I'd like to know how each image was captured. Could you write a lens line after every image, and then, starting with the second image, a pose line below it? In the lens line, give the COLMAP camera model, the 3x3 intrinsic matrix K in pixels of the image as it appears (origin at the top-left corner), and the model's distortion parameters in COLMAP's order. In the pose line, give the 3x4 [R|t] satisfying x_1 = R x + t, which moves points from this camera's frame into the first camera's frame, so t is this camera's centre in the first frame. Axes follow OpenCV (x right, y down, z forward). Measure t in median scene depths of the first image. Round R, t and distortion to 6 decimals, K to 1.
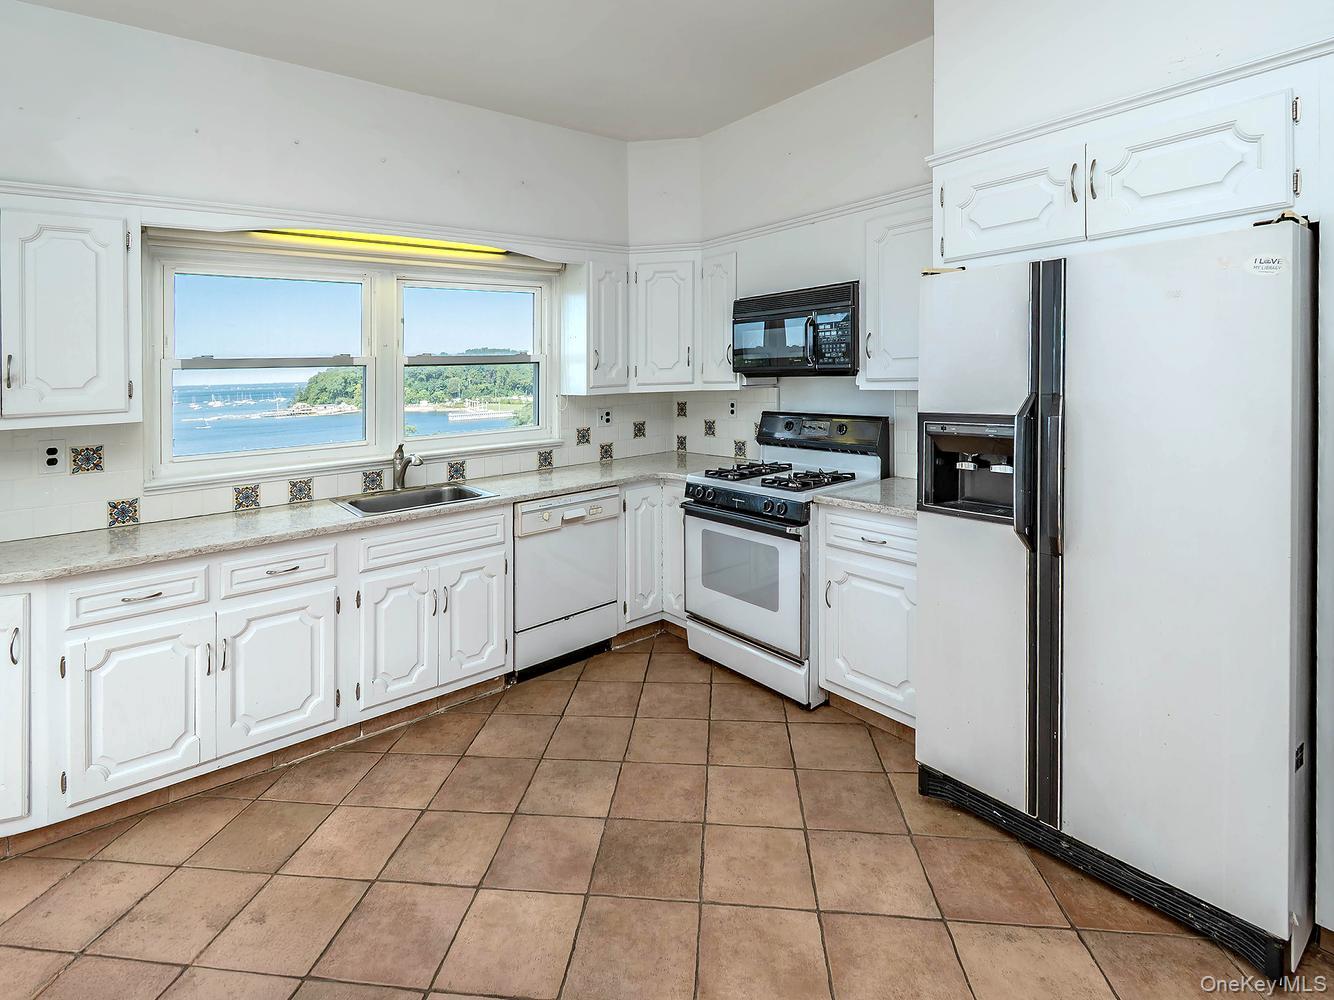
lens RADIAL K [[655.3, 0, 666.6], [0, 655.3, 428.7], [0, 0, 1]] dist [0.001177, -0.000015]
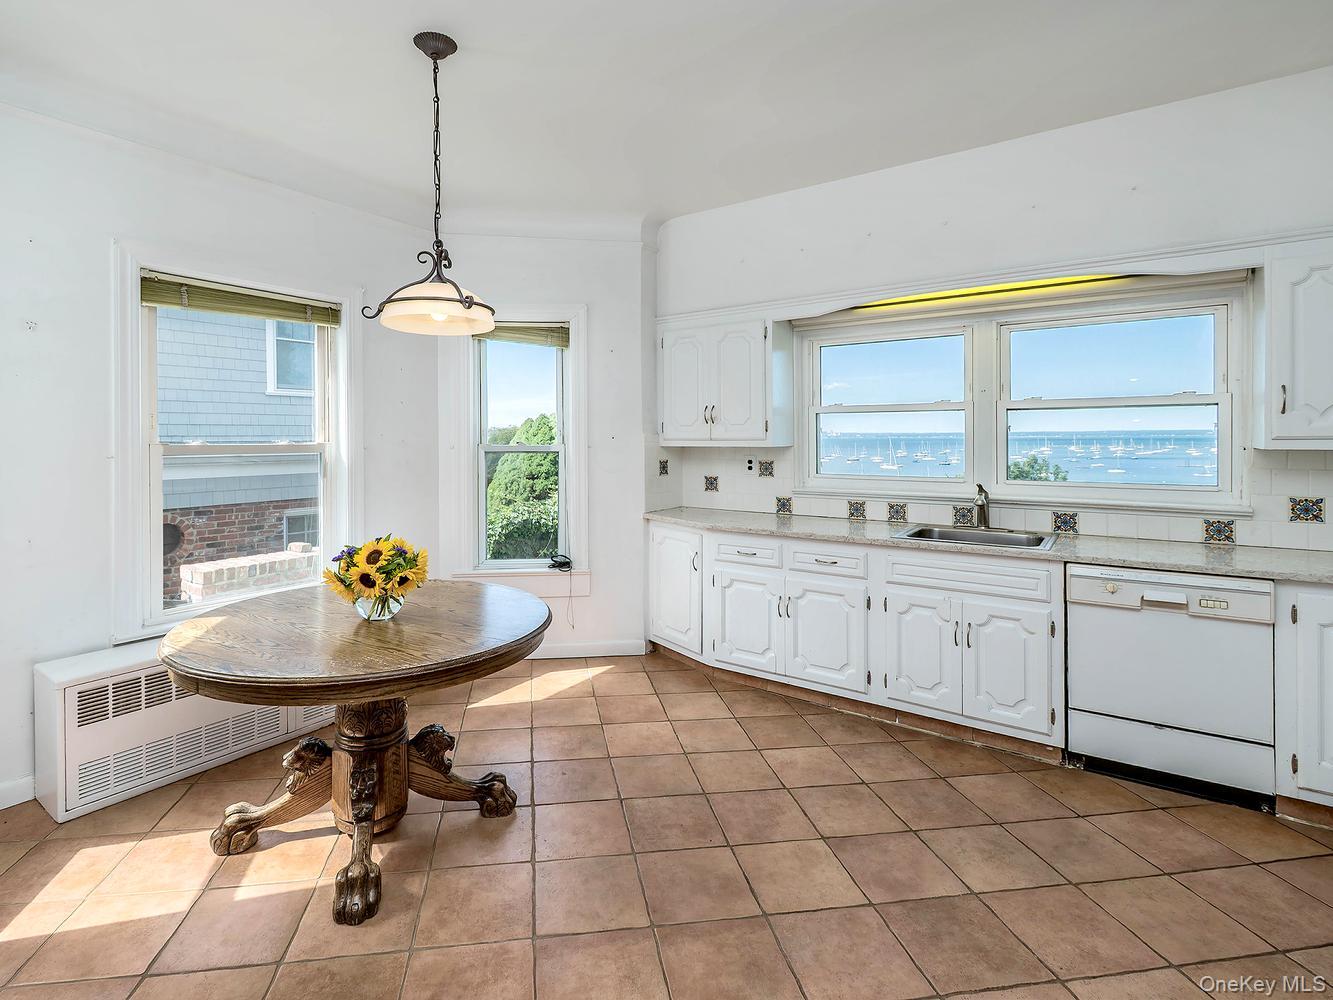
lens RADIAL K [[652.5, 0, 666.5], [0, 652.5, 500.0], [0, 0, 1]] dist [-0.002151, -0.000829]
pose [[0.301853, 0.123960, -0.945261, 0.482414], [-0.085401, 0.991040, 0.102692, -0.017864], [0.949522, 0.049729, 0.309735, 0.217456]]
